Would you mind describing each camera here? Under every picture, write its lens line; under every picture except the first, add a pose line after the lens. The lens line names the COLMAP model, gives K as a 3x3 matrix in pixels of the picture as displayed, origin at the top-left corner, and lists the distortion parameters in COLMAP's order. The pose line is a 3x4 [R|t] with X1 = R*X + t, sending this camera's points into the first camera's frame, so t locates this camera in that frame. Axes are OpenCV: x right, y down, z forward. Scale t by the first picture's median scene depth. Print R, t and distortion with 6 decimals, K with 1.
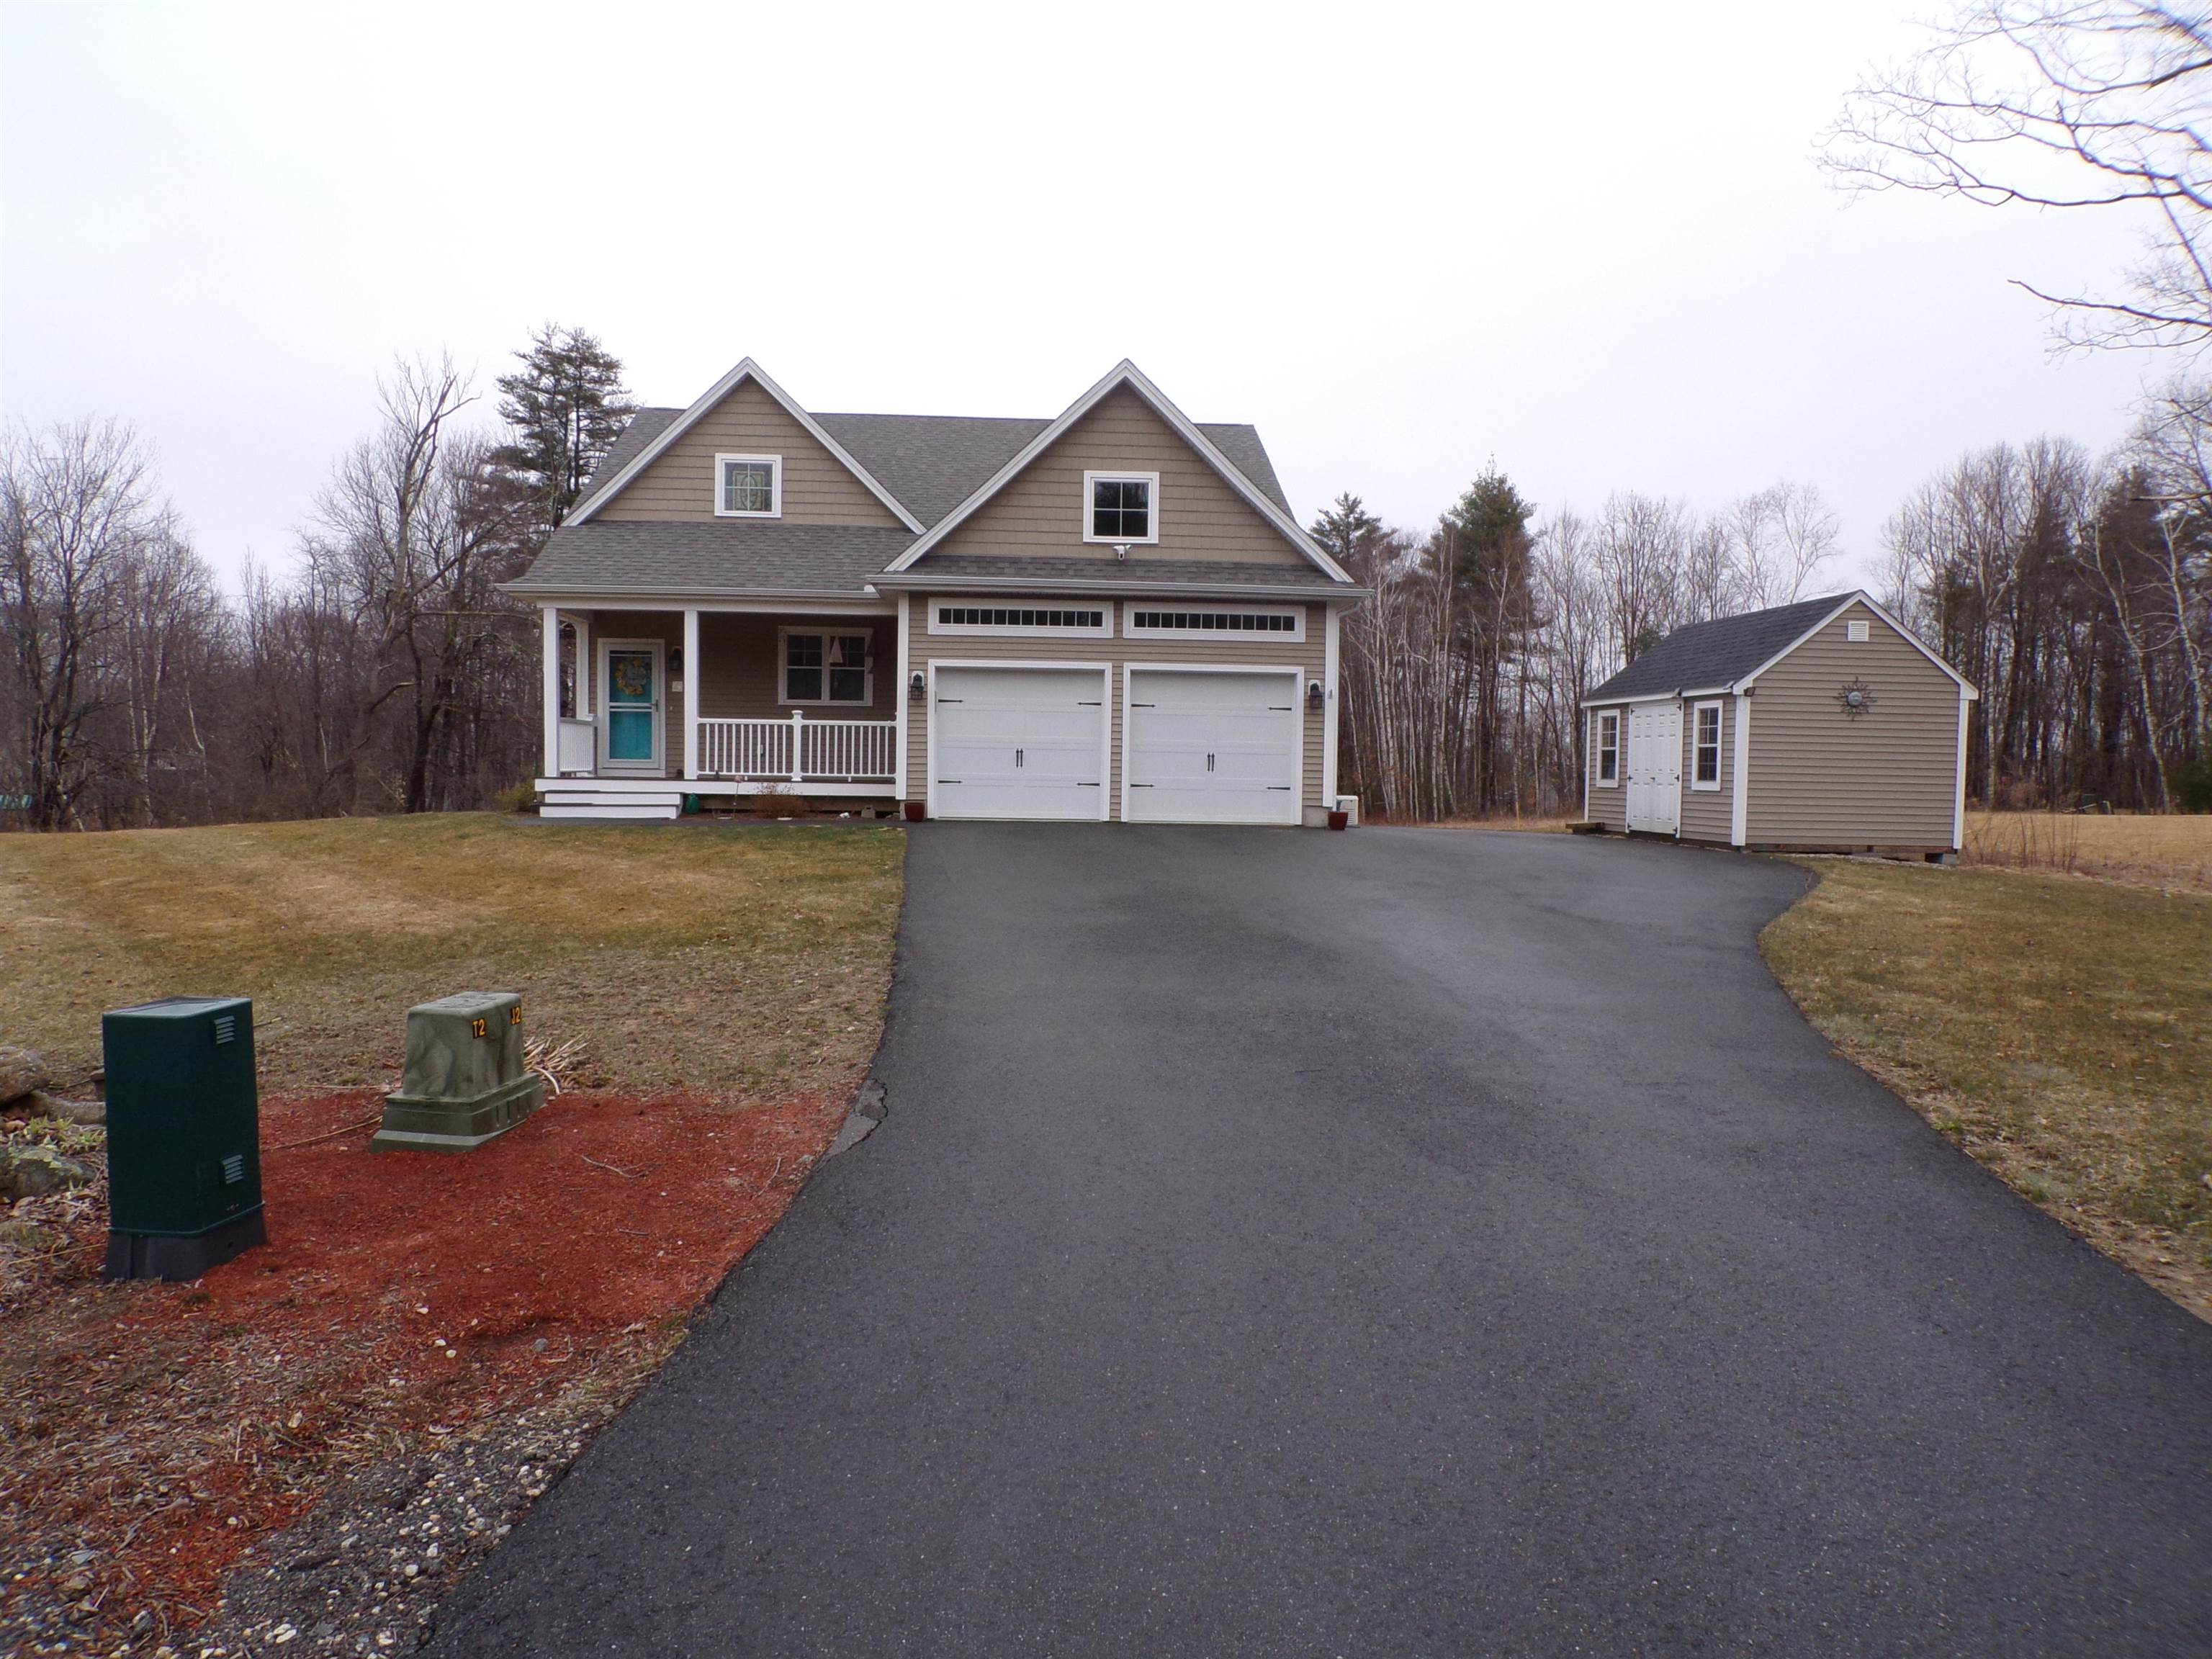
lens RADIAL K [[1531.7, 0, 1146.3], [0, 1531.7, 826.3], [0, 0, 1]] dist [-0.039188, 0.000255]
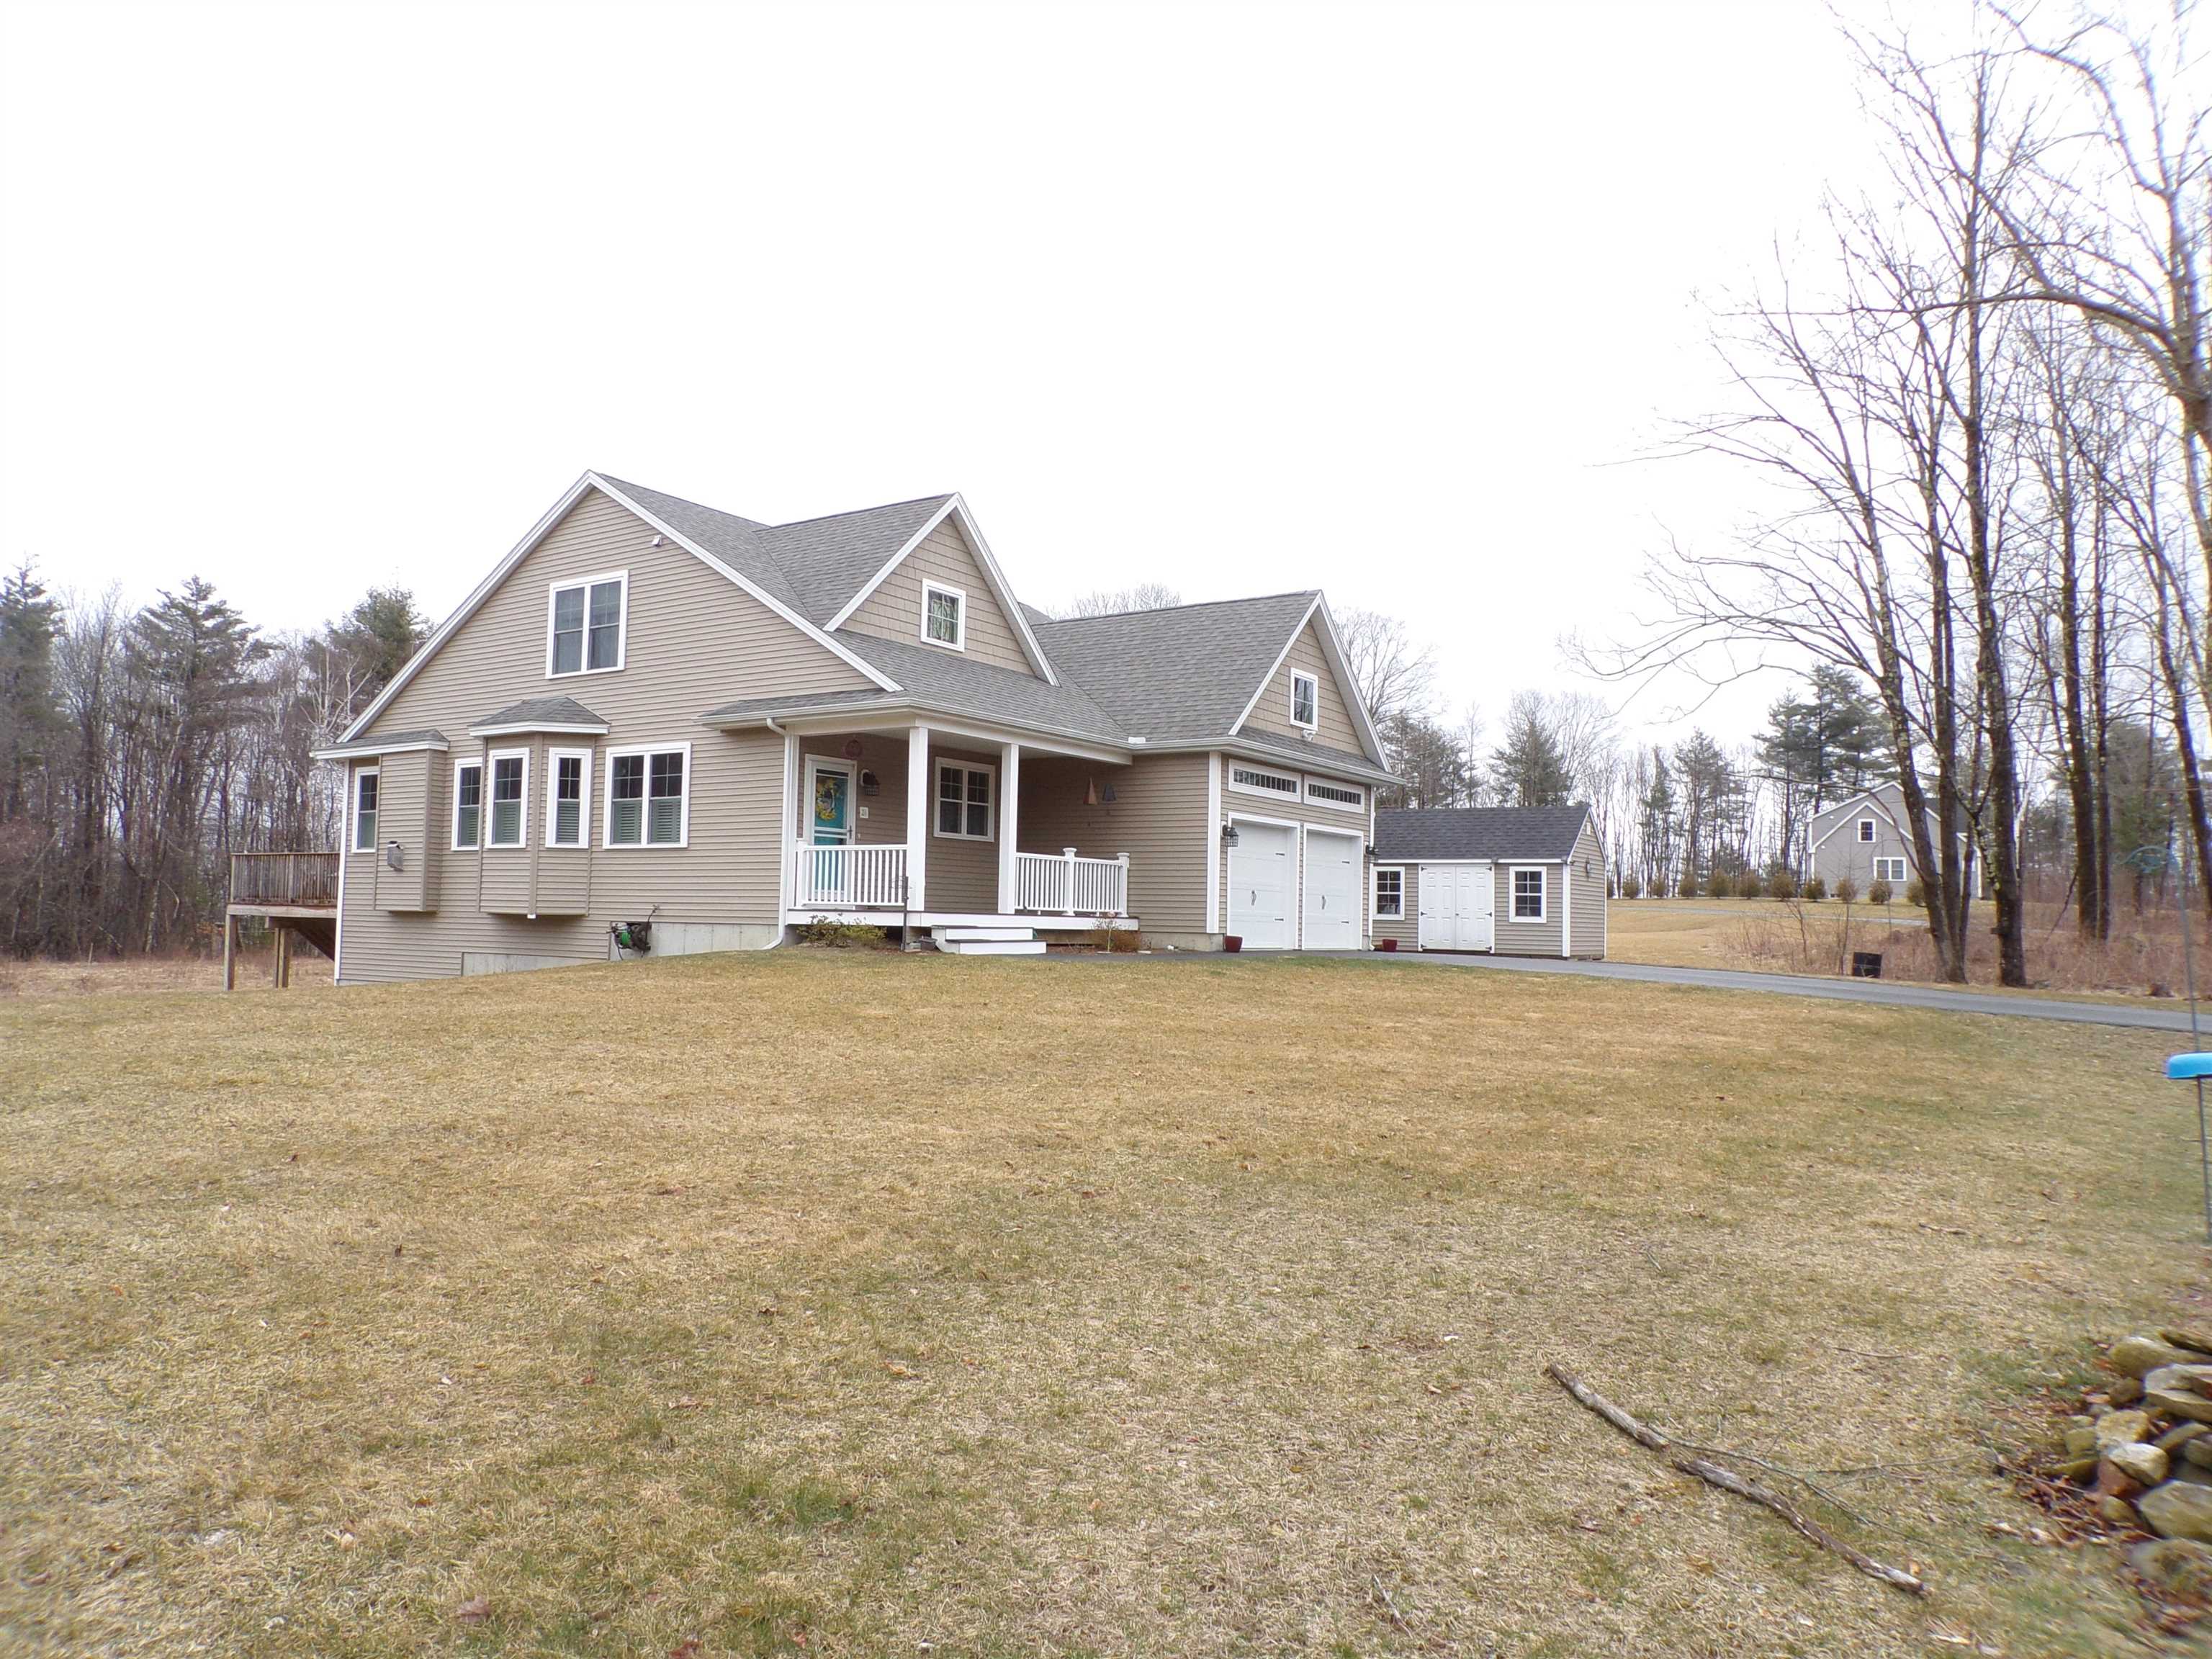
lens RADIAL K [[1454.4, 0, 1106.0], [0, 1454.4, 829.5], [0, 0, 1]] dist [-0.019838, 0.000122]
pose [[0.639875, 0.046895, 0.767047, -1.087686], [0.012427, 0.997374, -0.071343, -0.019659], [-0.768379, 0.055183, 0.637612, 0.388695]]
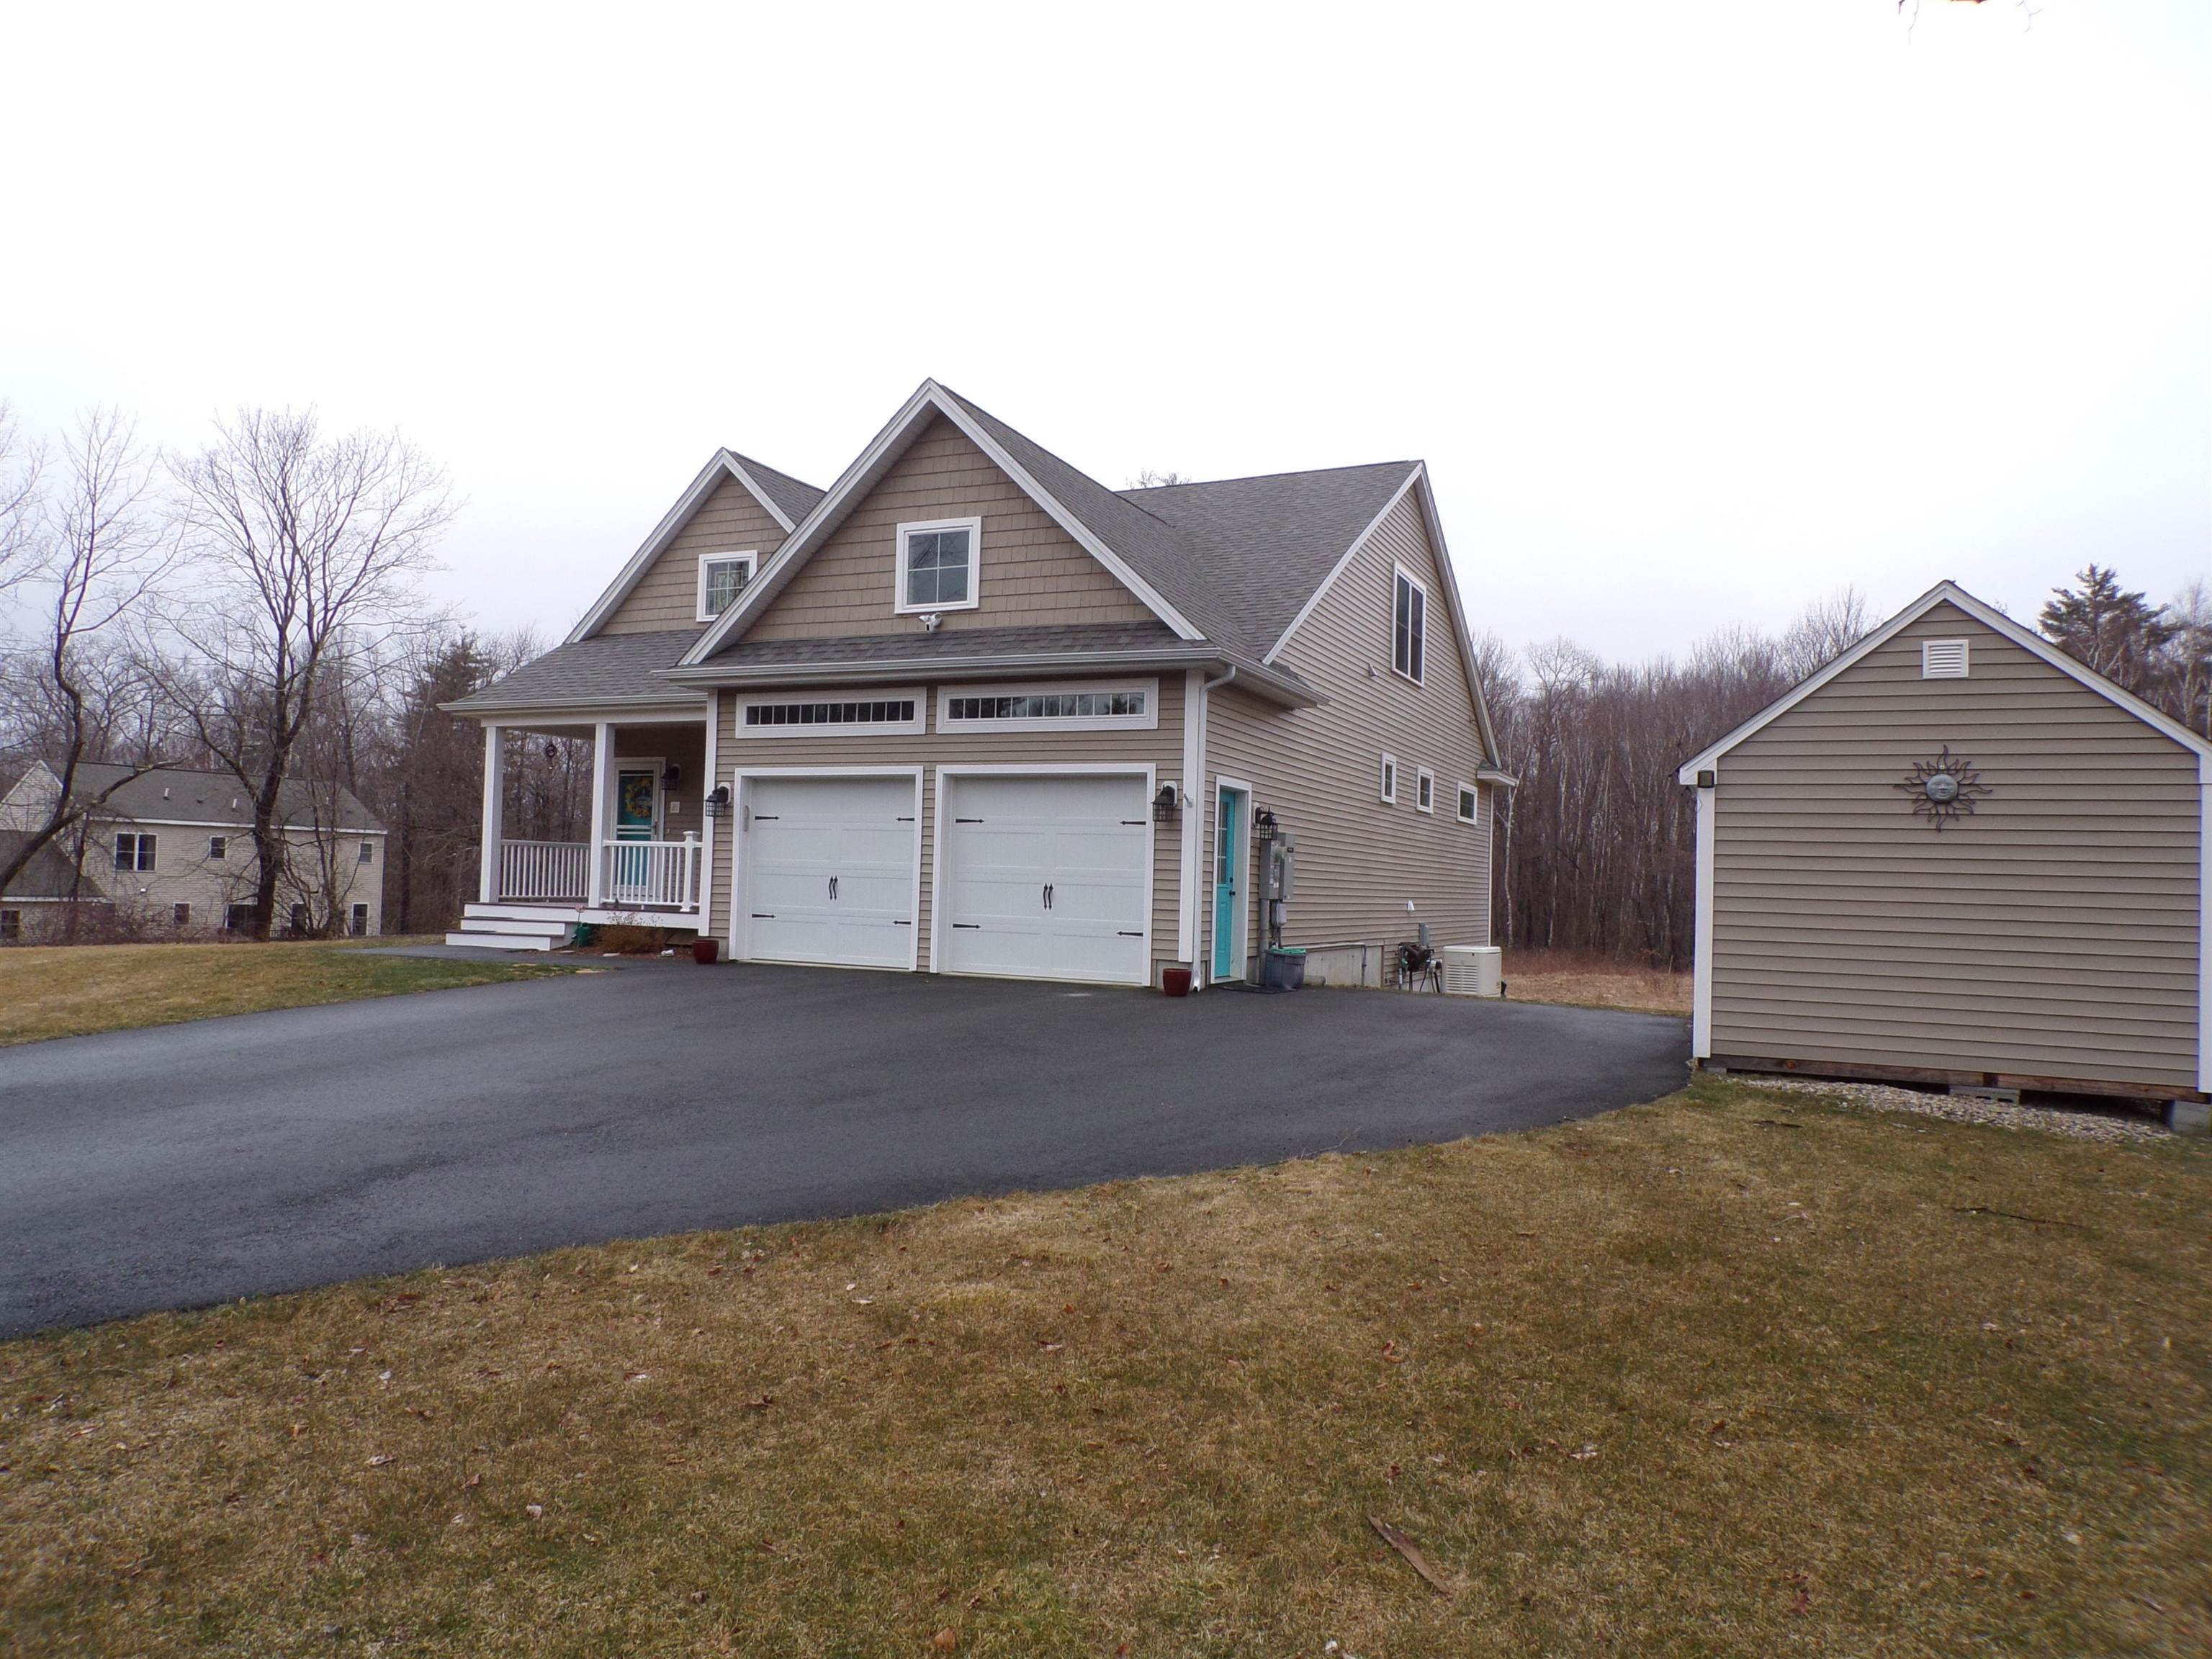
lens RADIAL K [[1531.7, 0, 1146.3], [0, 1531.7, 826.3], [0, 0, 1]] dist [-0.039188, 0.000255]
pose [[0.862688, -0.010031, -0.505637, 0.490757], [-0.034163, 0.996364, -0.078053, -0.021097], [0.504581, 0.084610, 0.859208, 0.418856]]
